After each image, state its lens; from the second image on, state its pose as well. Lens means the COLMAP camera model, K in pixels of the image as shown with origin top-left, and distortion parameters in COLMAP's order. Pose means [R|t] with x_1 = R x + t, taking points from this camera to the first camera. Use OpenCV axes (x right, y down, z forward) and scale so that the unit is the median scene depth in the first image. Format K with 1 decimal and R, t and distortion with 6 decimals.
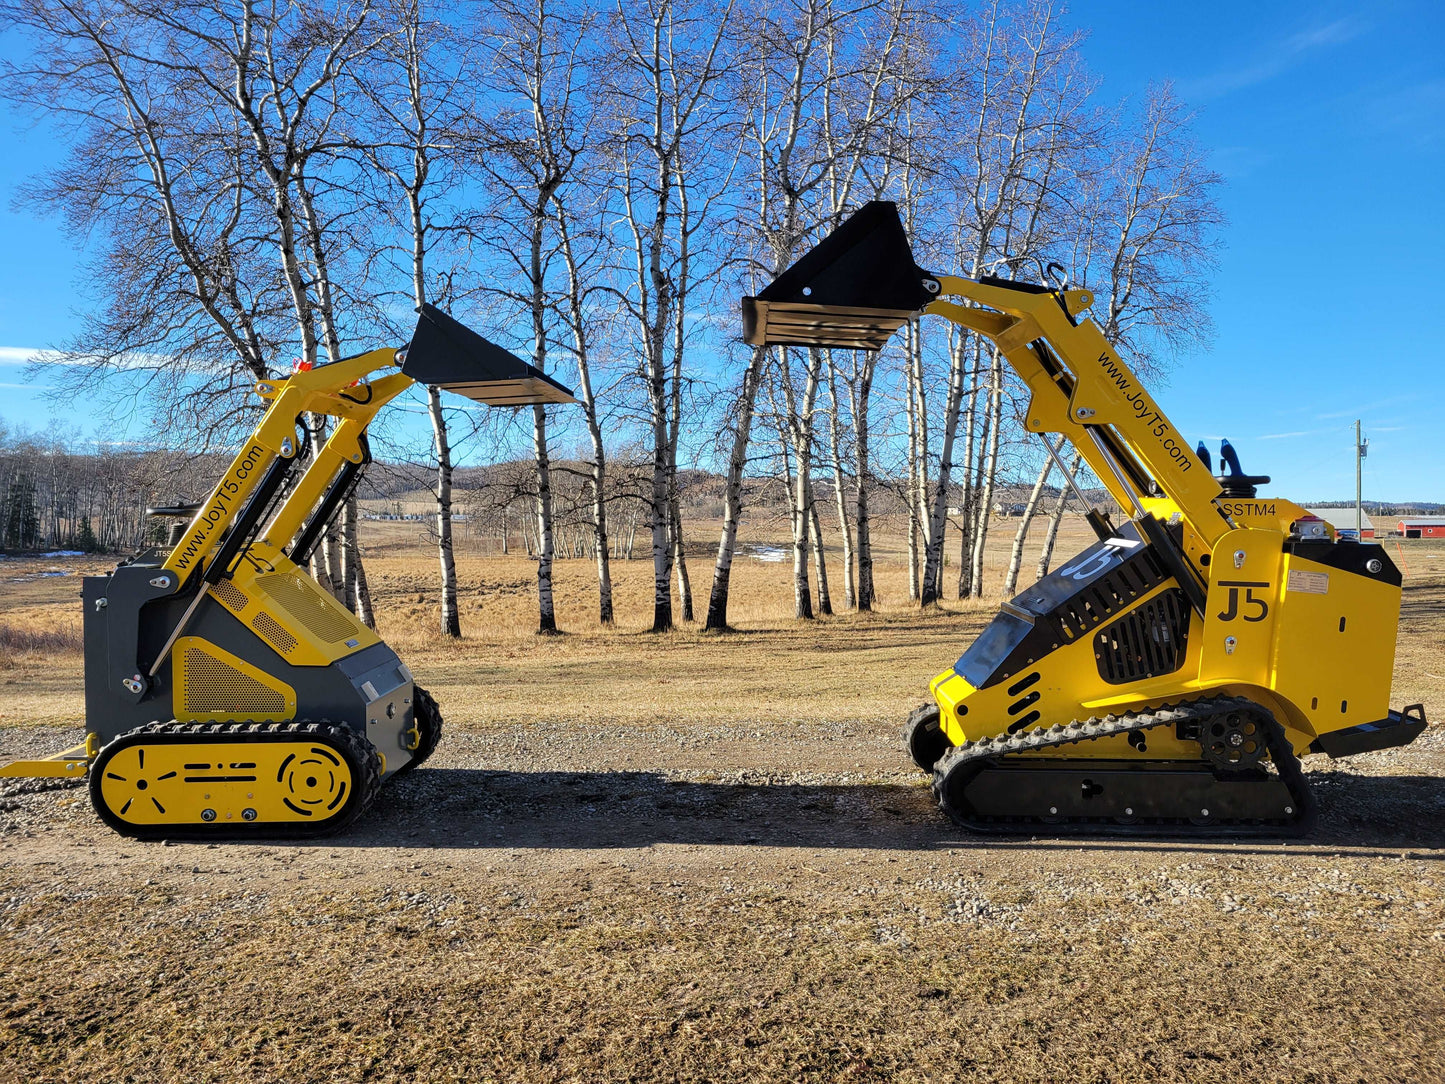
lens RADIAL K [[1079.3, 0, 752.1], [0, 1079.3, 516.6], [0, 0, 1]] dist [0.062638, -0.043844]
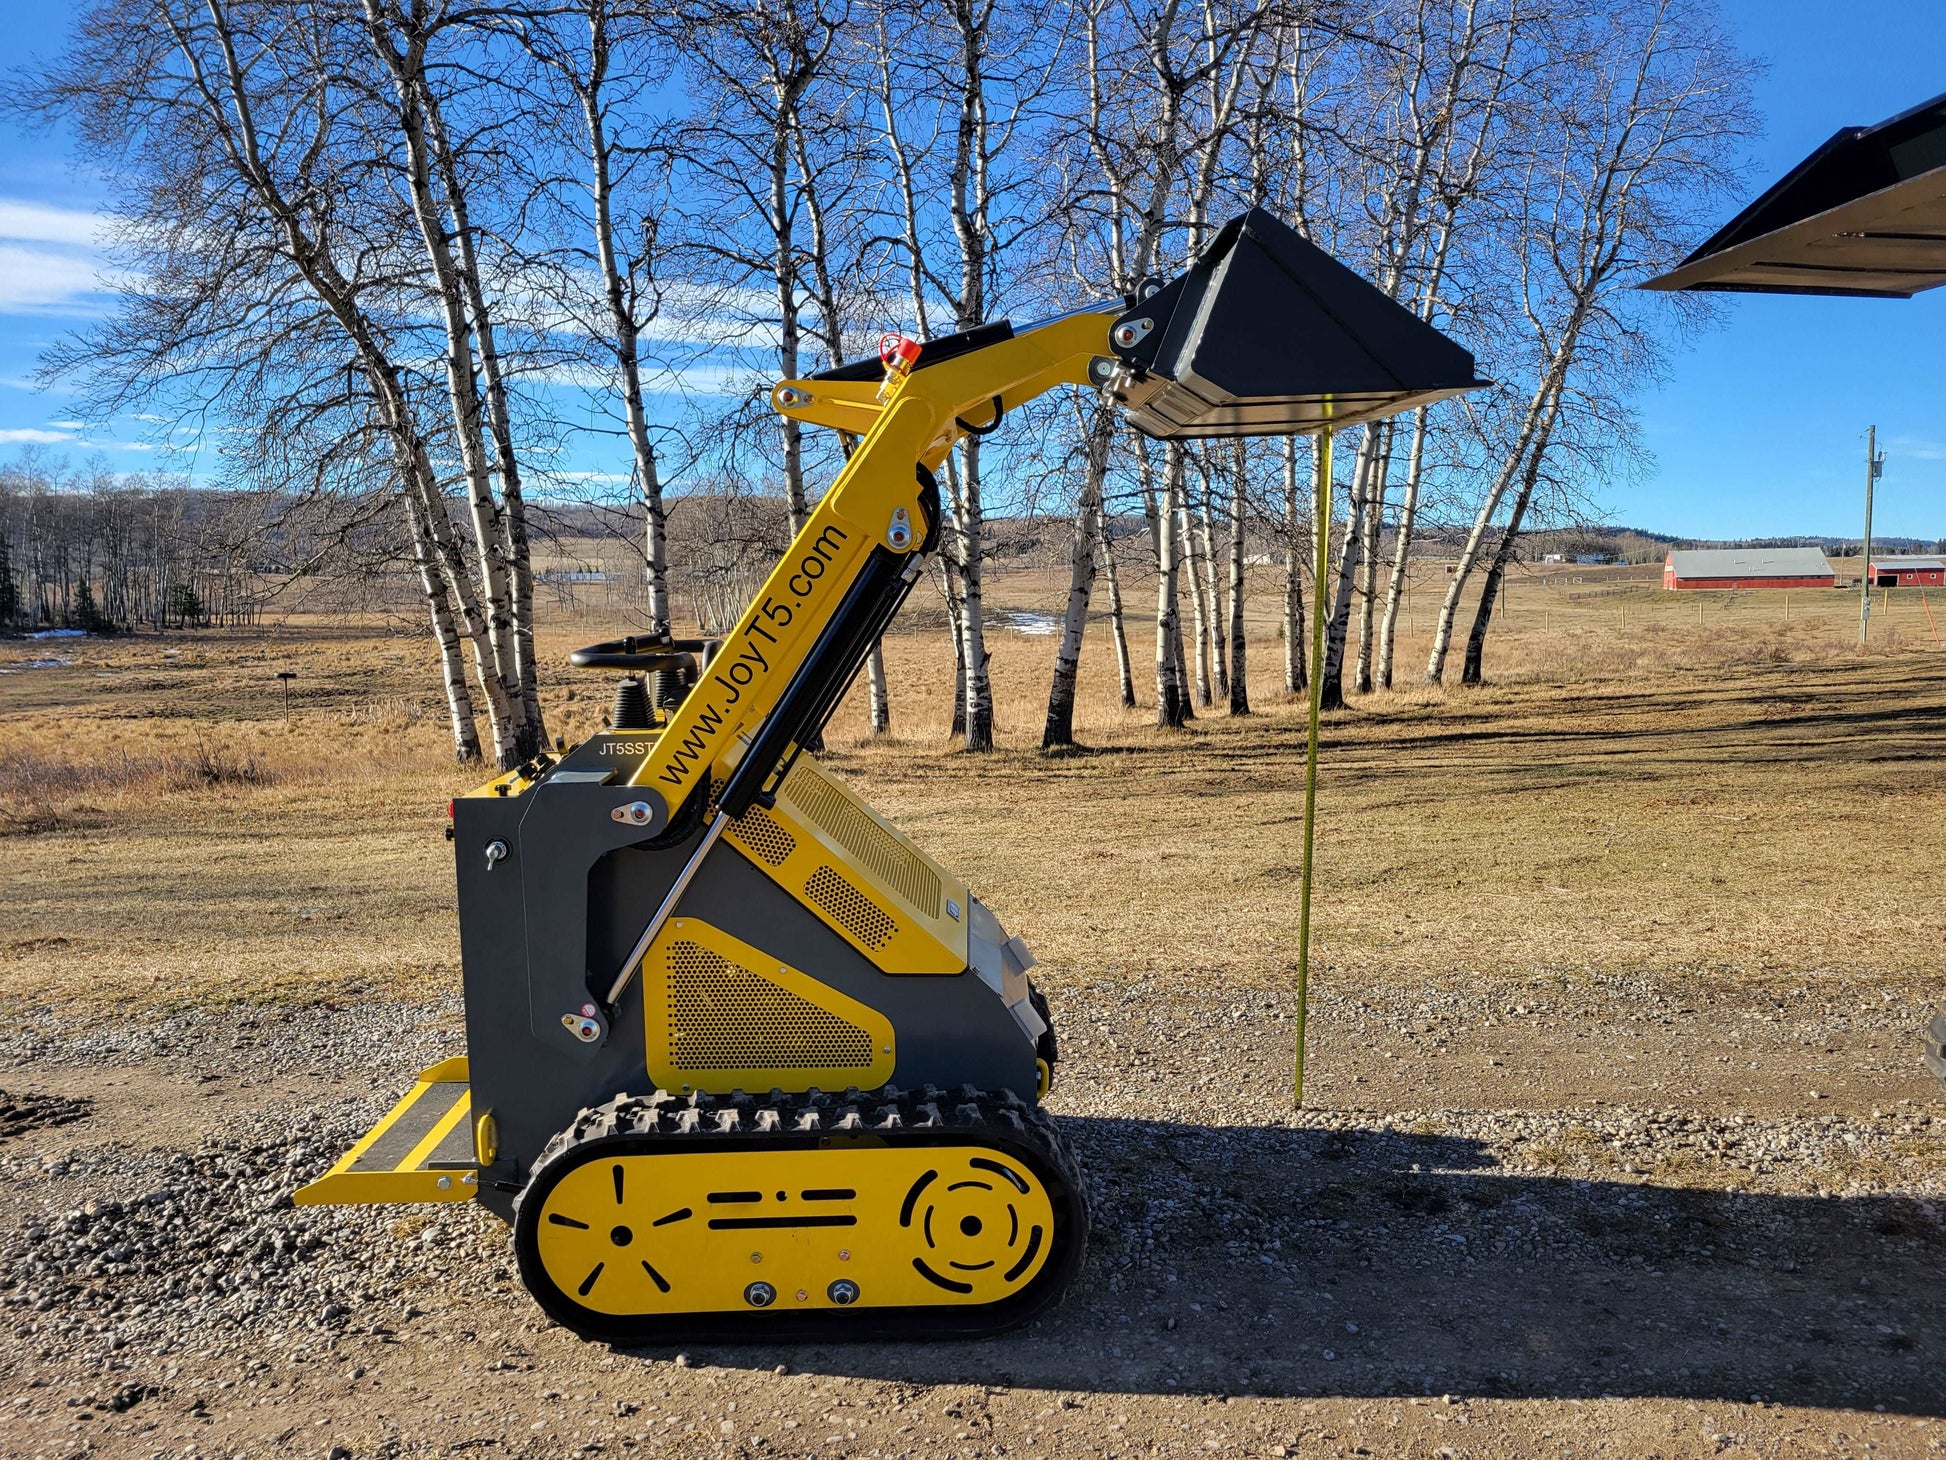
lens RADIAL K [[1439.3, 0, 984.2], [0, 1439.3, 705.5], [0, 0, 1]] dist [0.064314, -0.045037]
pose [[0.999841, -0.013577, 0.011530, -0.096491], [0.012422, 0.995405, 0.094948, -0.010805], [-0.012766, -0.094790, 0.995415, 0.093040]]
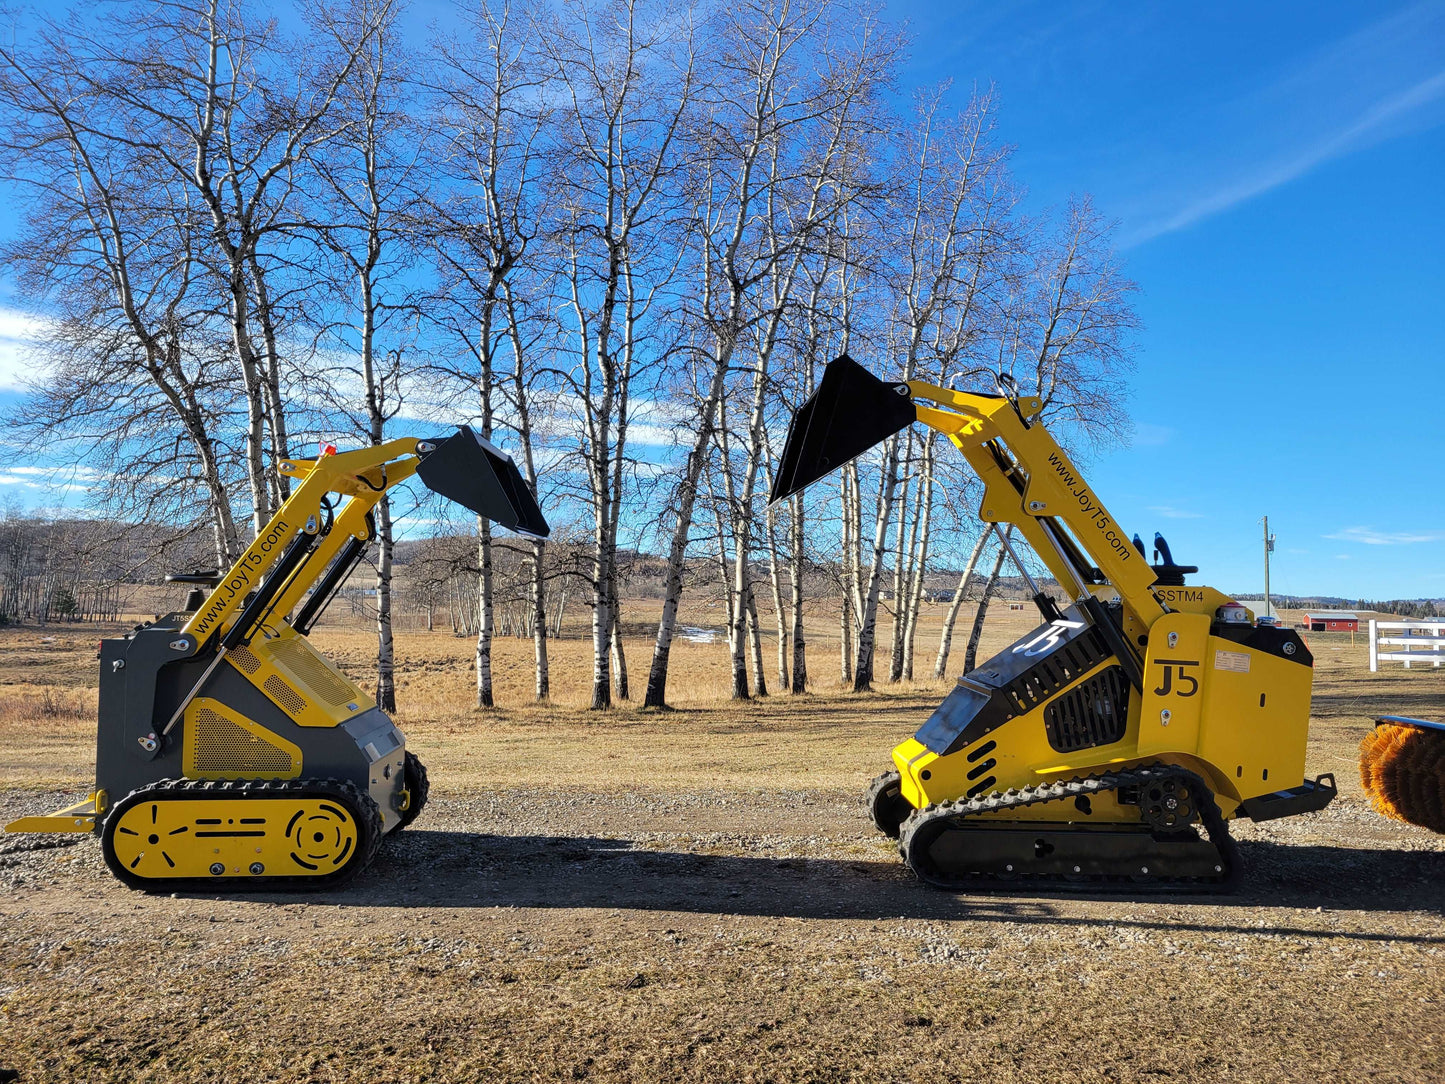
lens RADIAL K [[1080.8, 0, 741.7], [0, 1080.8, 529.8], [0, 0, 1]] dist [0.063527, -0.044761]
pose [[0.998055, 0.022418, 0.058171, -0.015207], [-0.018707, 0.997802, -0.063570, 0.001431], [-0.059468, 0.062358, 0.996281, -0.023254]]
